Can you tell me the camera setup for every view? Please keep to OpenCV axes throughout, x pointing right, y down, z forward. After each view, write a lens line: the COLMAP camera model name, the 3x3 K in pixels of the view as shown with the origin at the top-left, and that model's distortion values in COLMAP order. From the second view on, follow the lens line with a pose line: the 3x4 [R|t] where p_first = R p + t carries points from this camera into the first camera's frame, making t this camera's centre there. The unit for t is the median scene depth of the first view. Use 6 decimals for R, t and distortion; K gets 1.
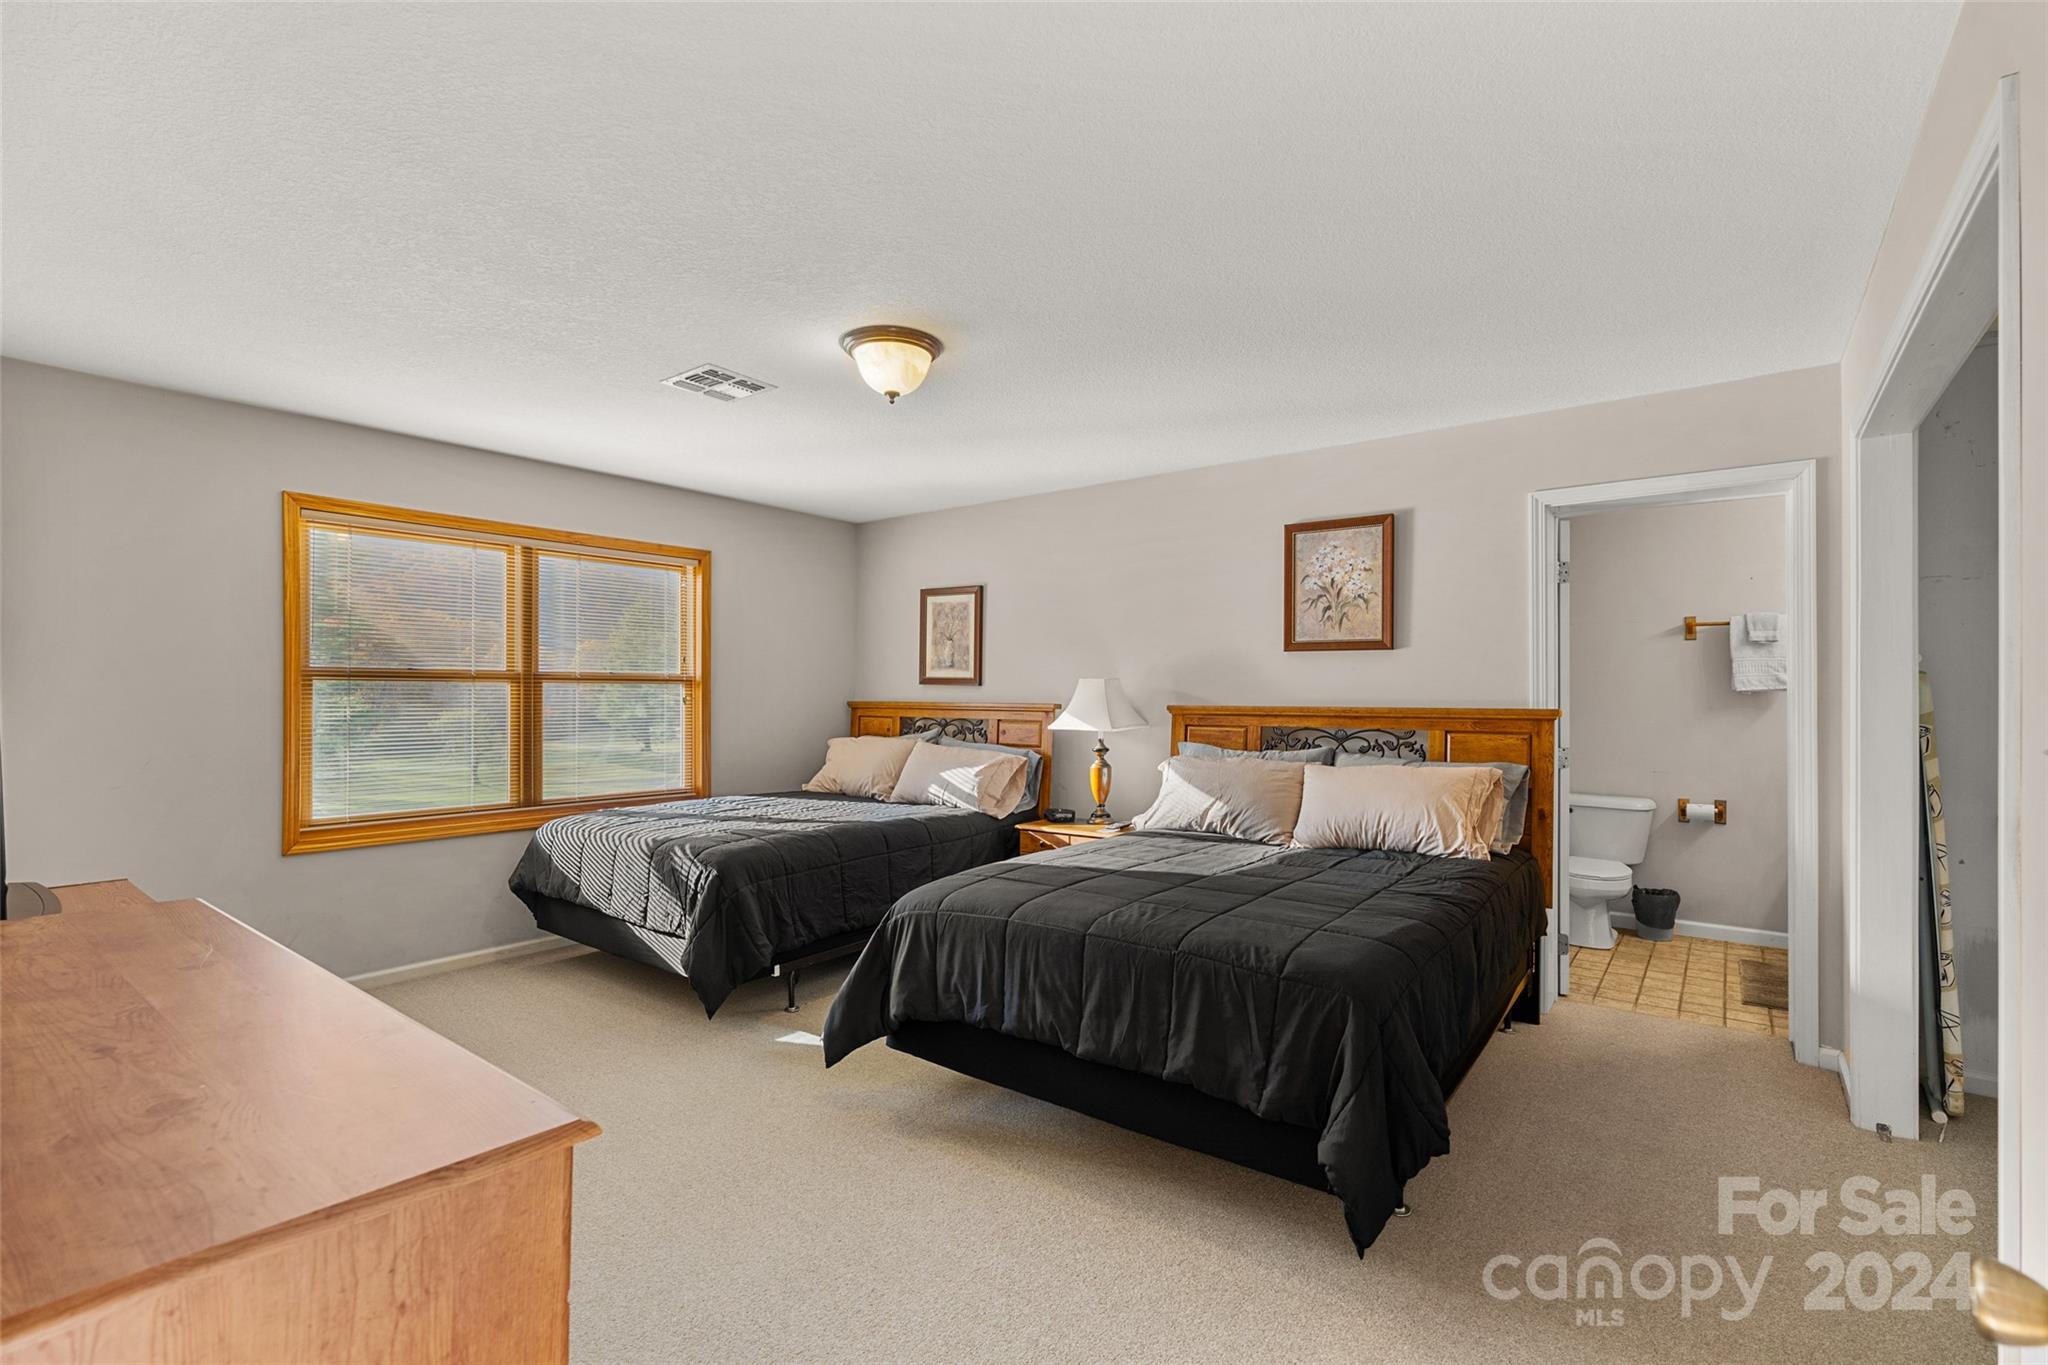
lens RADIAL K [[927.0, 0, 1021.8], [0, 927.0, 695.3], [0, 0, 1]] dist [-0.000937, 0.000946]
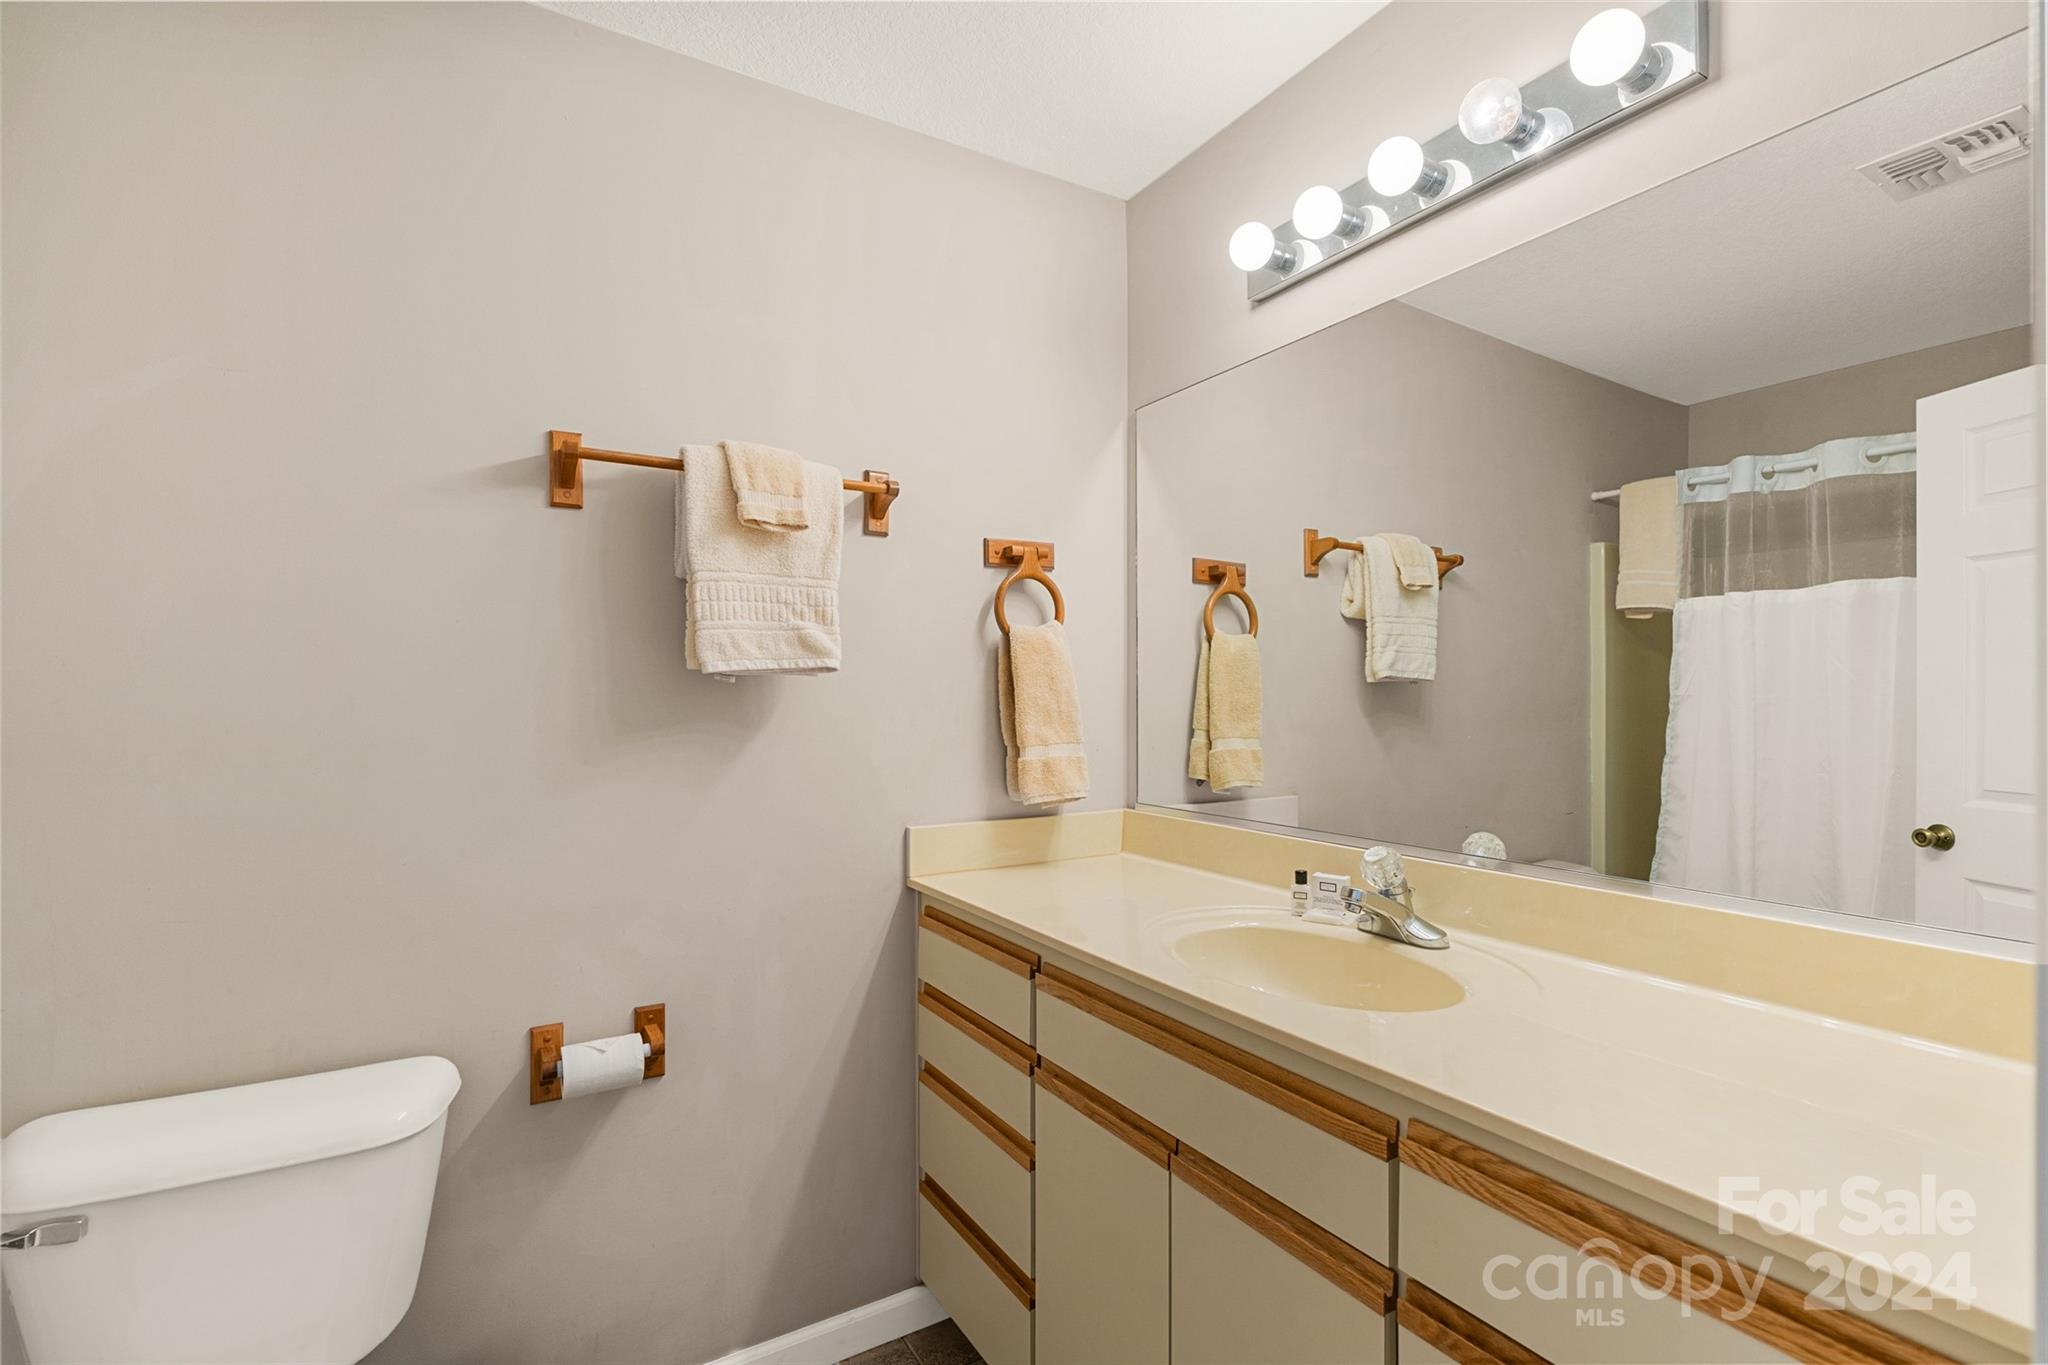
lens RADIAL K [[927.0, 0, 1021.4], [0, 927.0, 700.2], [0, 0, 1]] dist [-0.000937, 0.000946]
pose [[0.358936, -0.001994, 0.933360, 0.483139], [0.001368, 0.999998, 0.001611, 0.004395], [-0.933361, 0.000699, 0.358938, 0.740750]]
